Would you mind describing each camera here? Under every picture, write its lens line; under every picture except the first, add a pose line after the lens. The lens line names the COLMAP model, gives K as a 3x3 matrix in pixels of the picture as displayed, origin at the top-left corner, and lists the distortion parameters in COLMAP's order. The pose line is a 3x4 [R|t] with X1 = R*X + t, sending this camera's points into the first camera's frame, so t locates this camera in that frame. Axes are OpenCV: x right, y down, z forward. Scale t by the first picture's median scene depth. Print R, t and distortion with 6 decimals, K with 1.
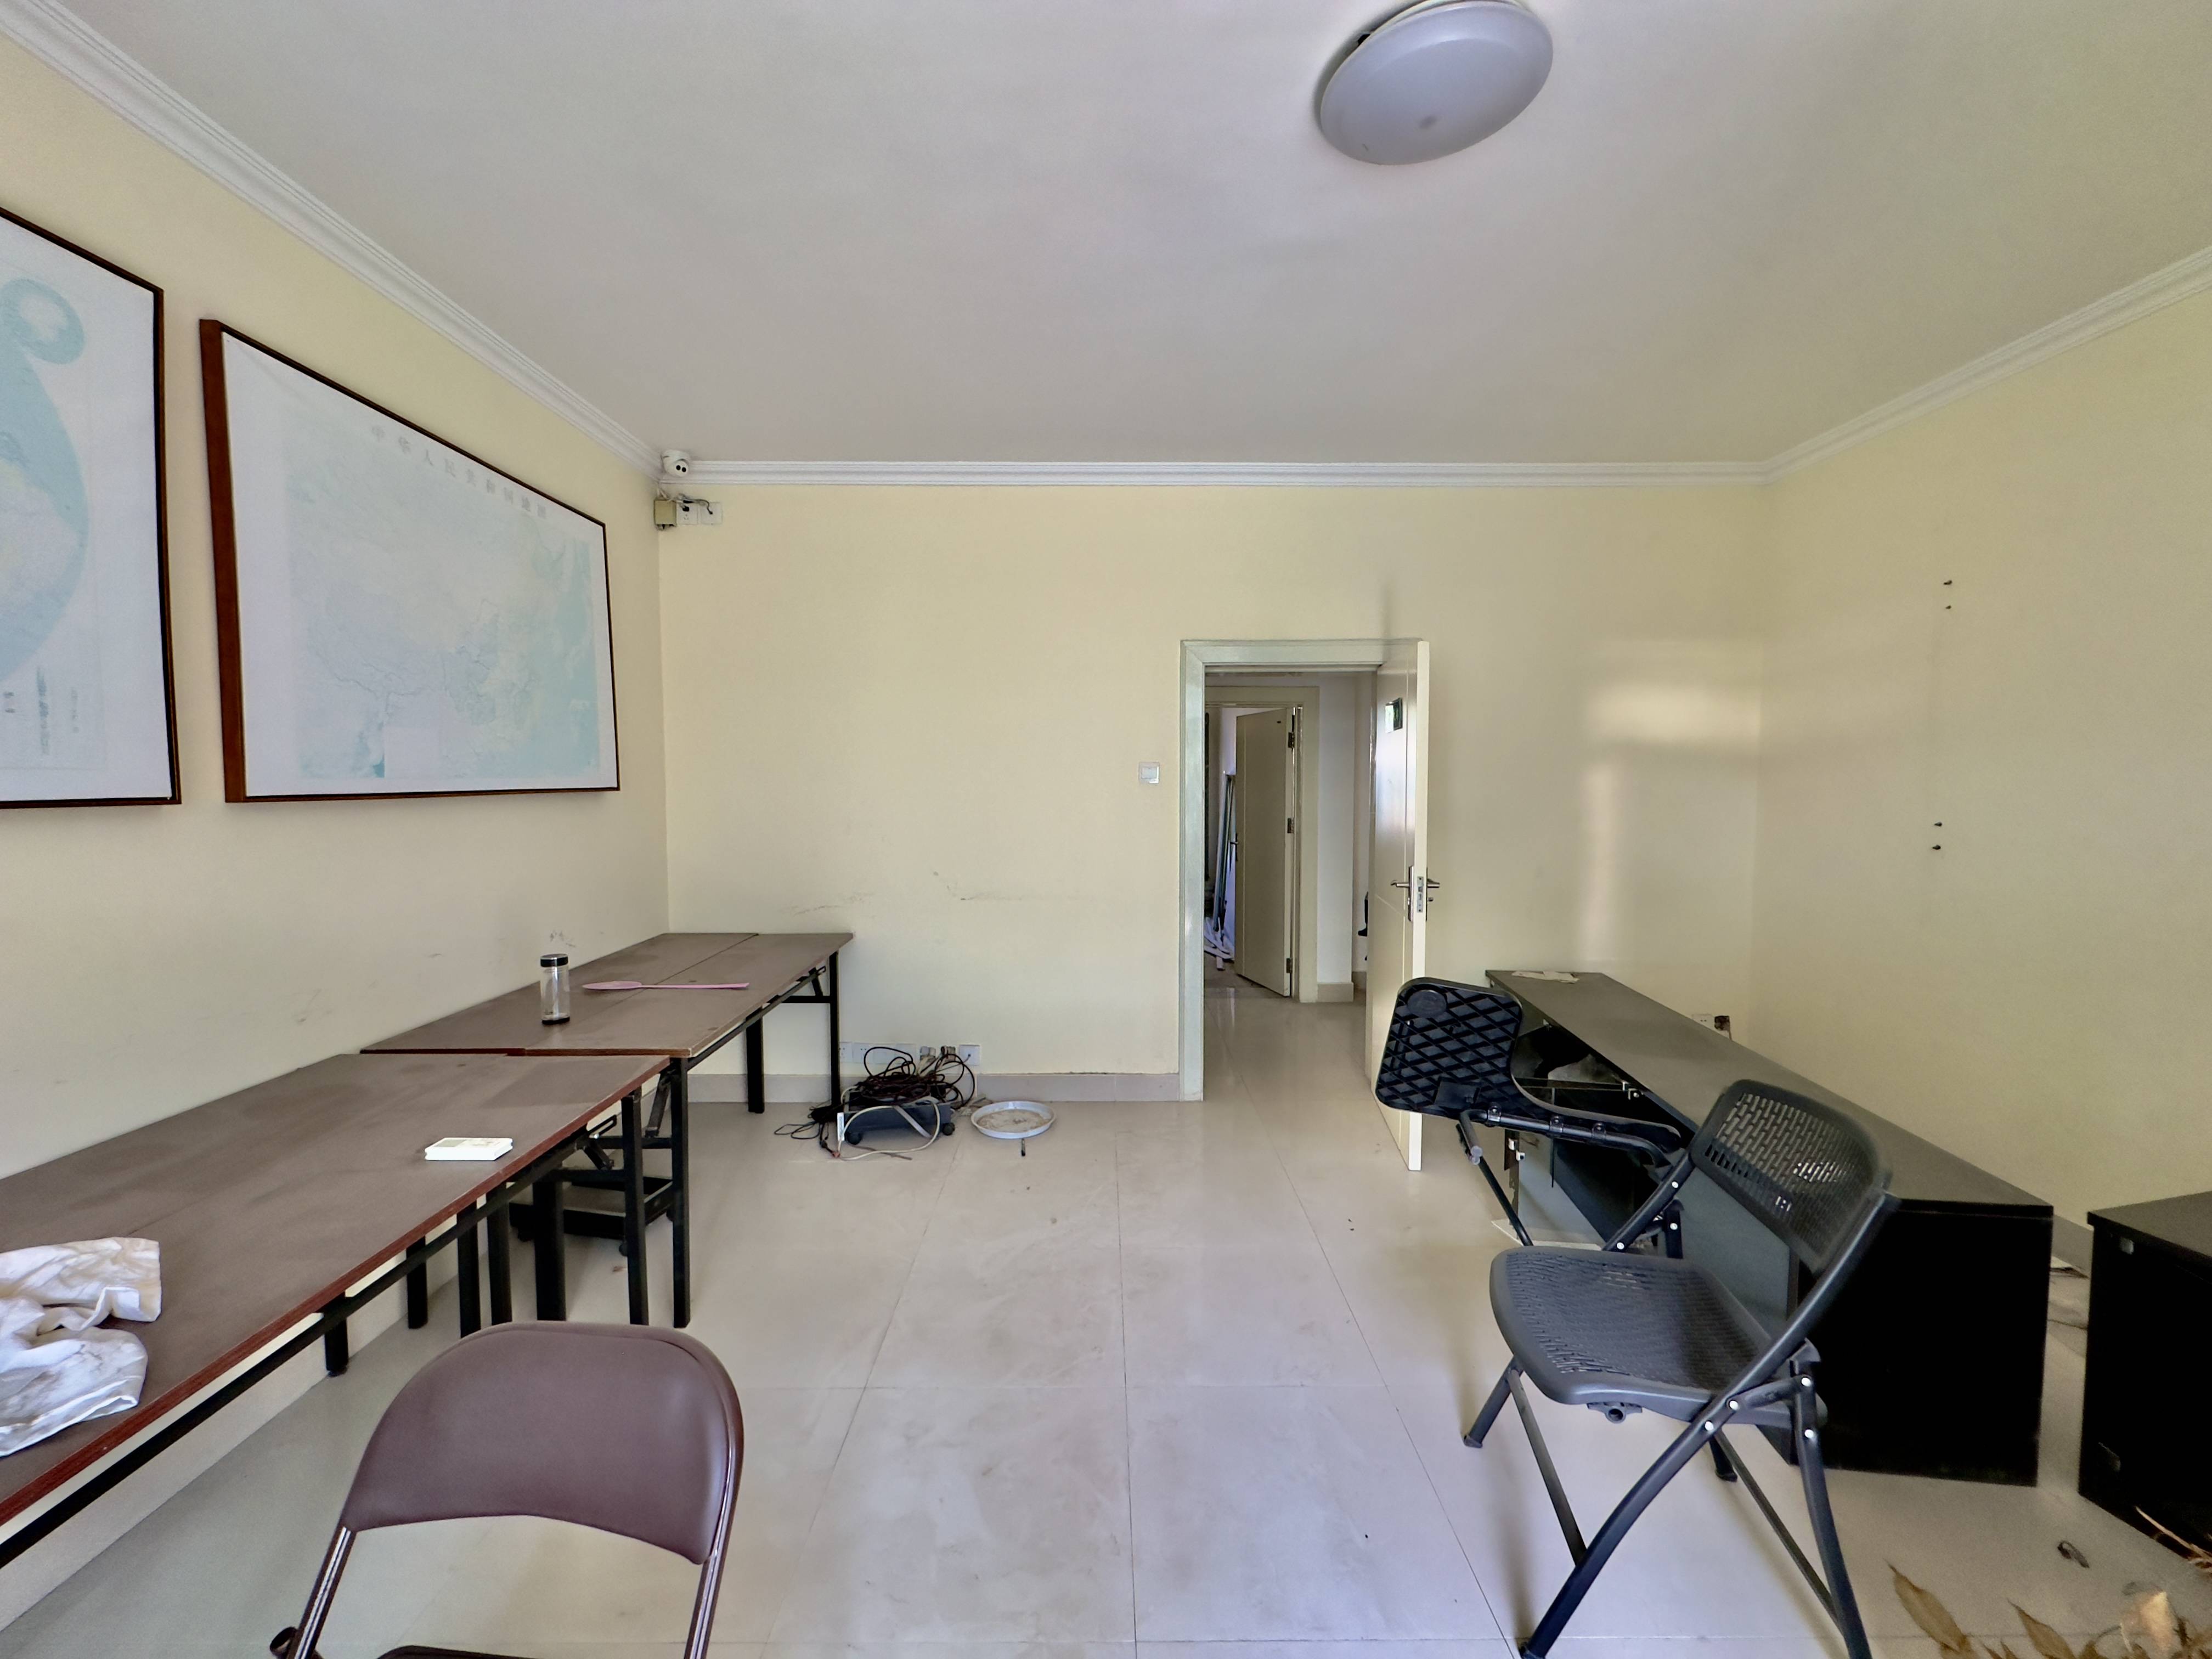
lens RADIAL K [[889.4, 0, 1103.2], [0, 889.4, 827.4], [0, 0, 1]] dist [0.000558, 0.000633]
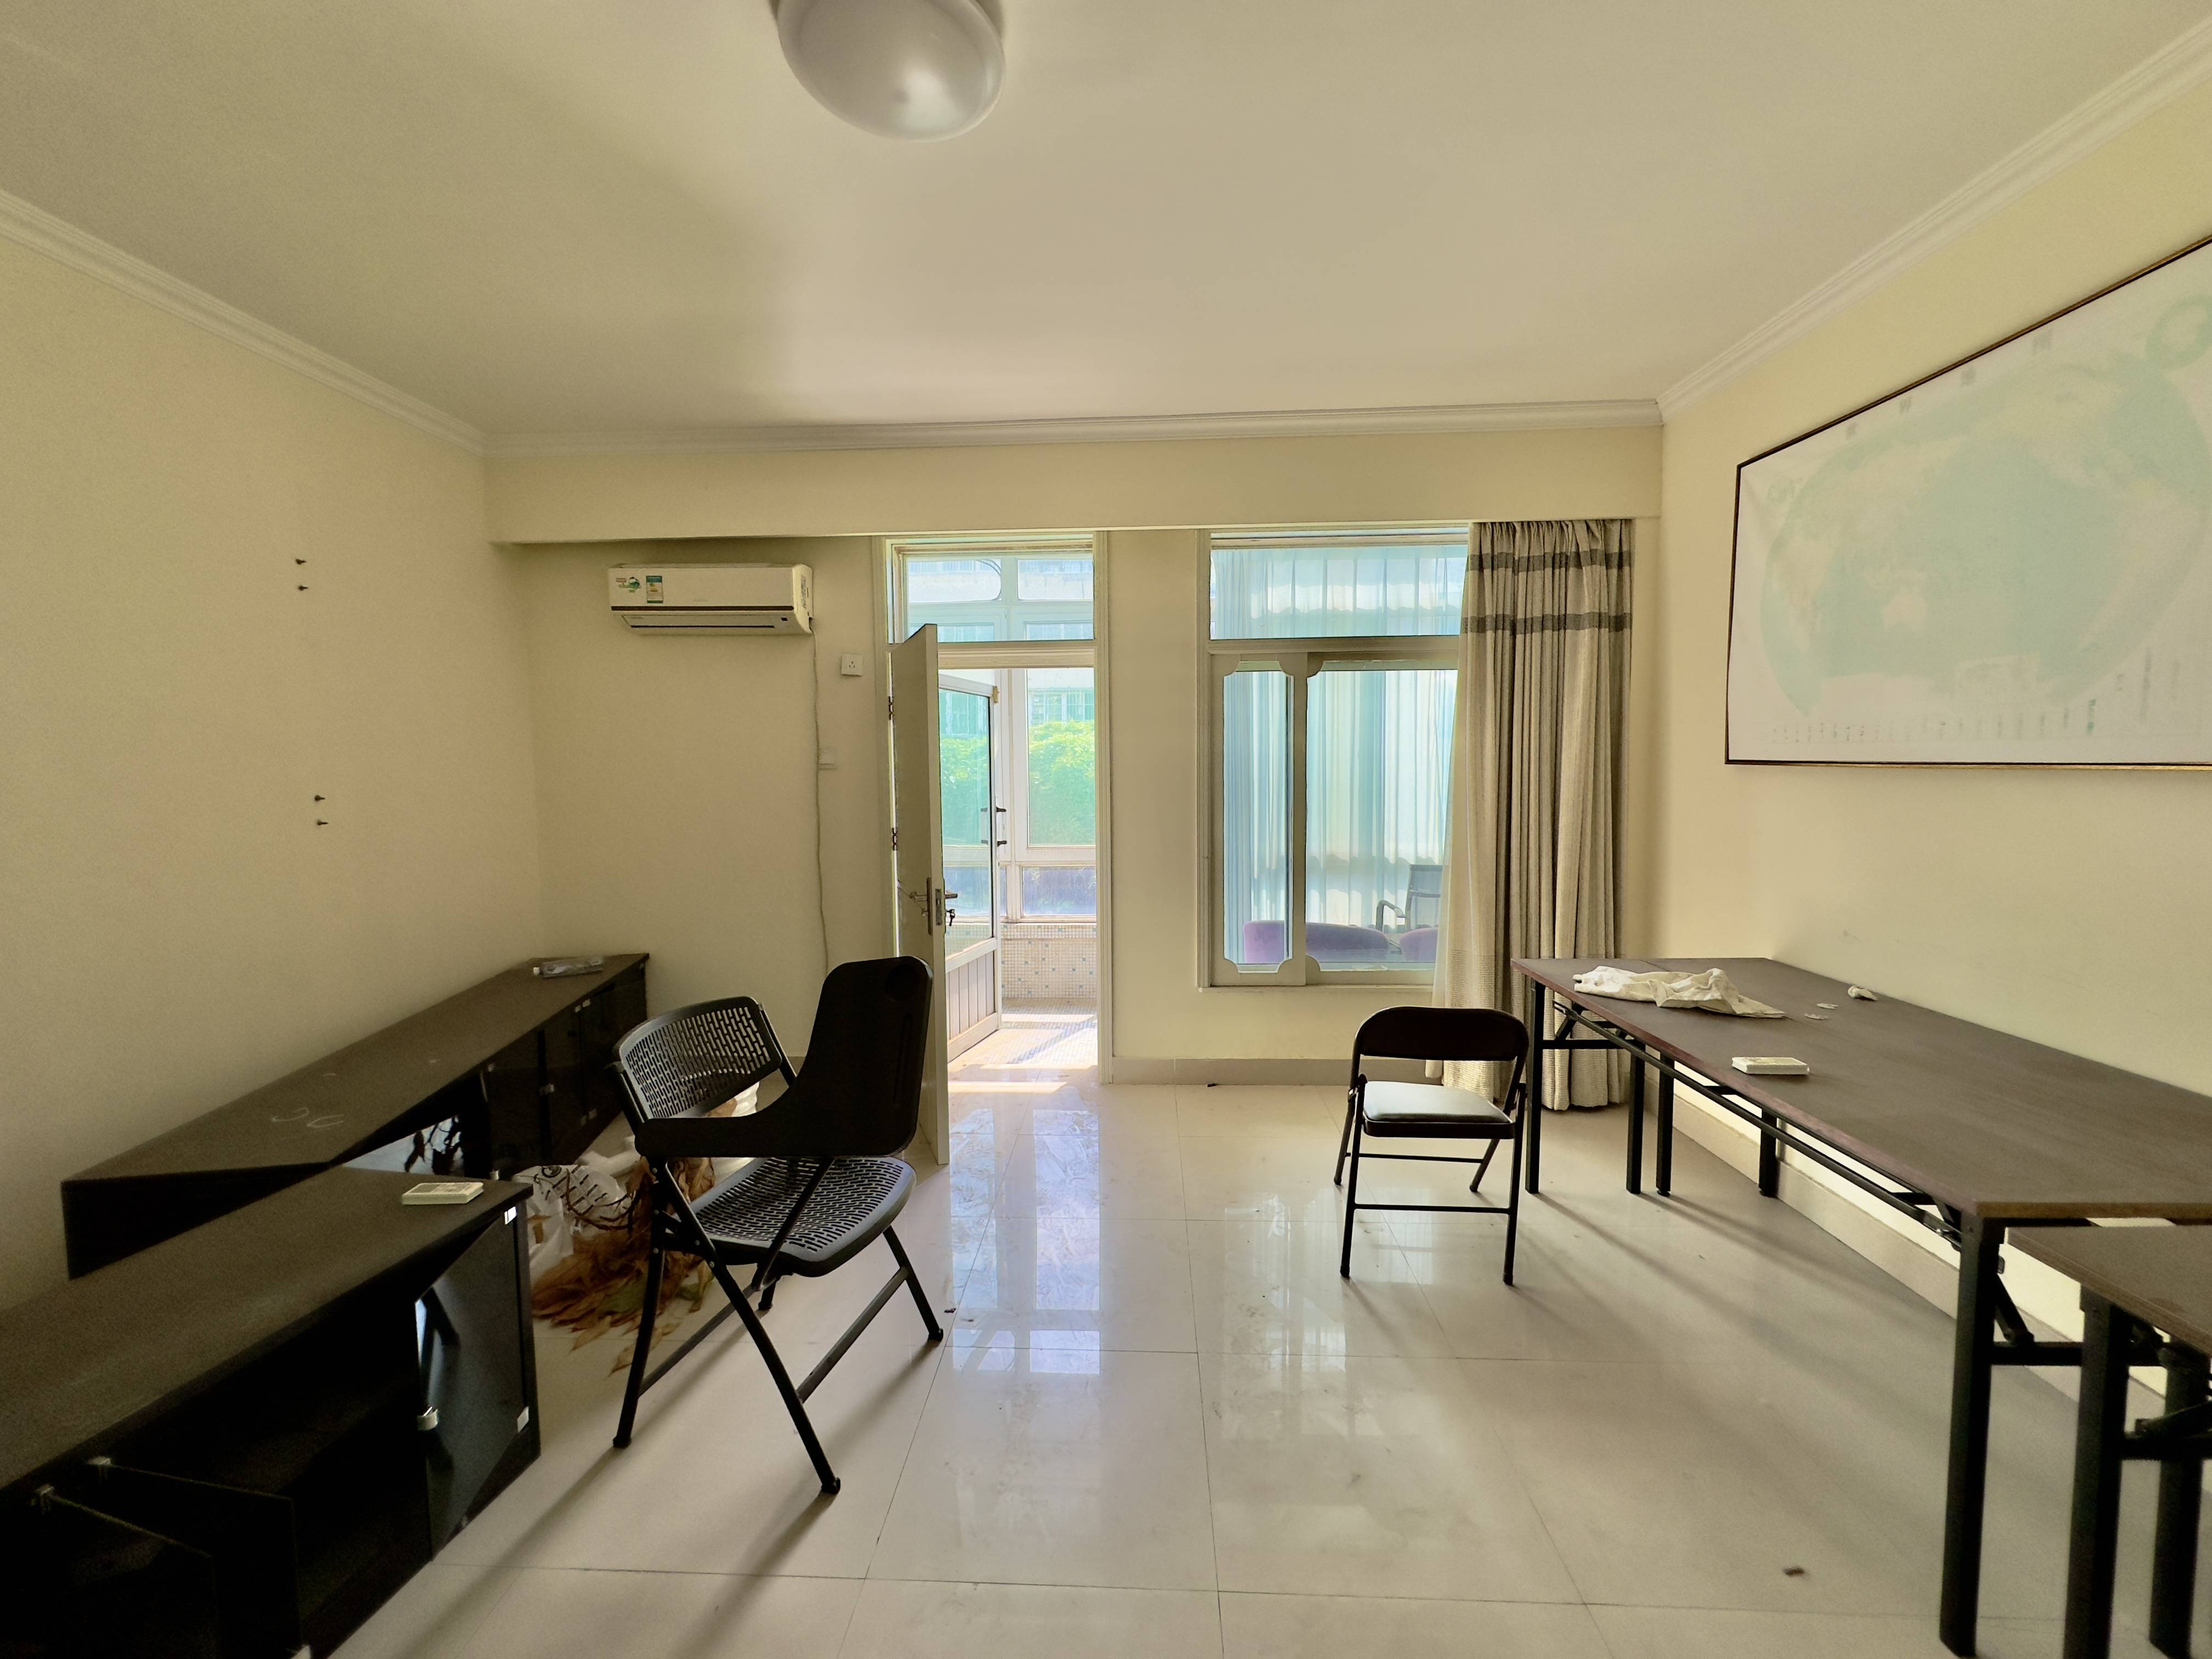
lens RADIAL K [[889.4, 0, 1103.2], [0, 889.4, 827.4], [0, 0, 1]] dist [0.000558, 0.000633]
pose [[-0.998591, 0.004556, 0.052861, 0.099450], [0.010985, 0.992474, 0.121965, -0.104462], [-0.051908, 0.122374, -0.991126, 2.249823]]
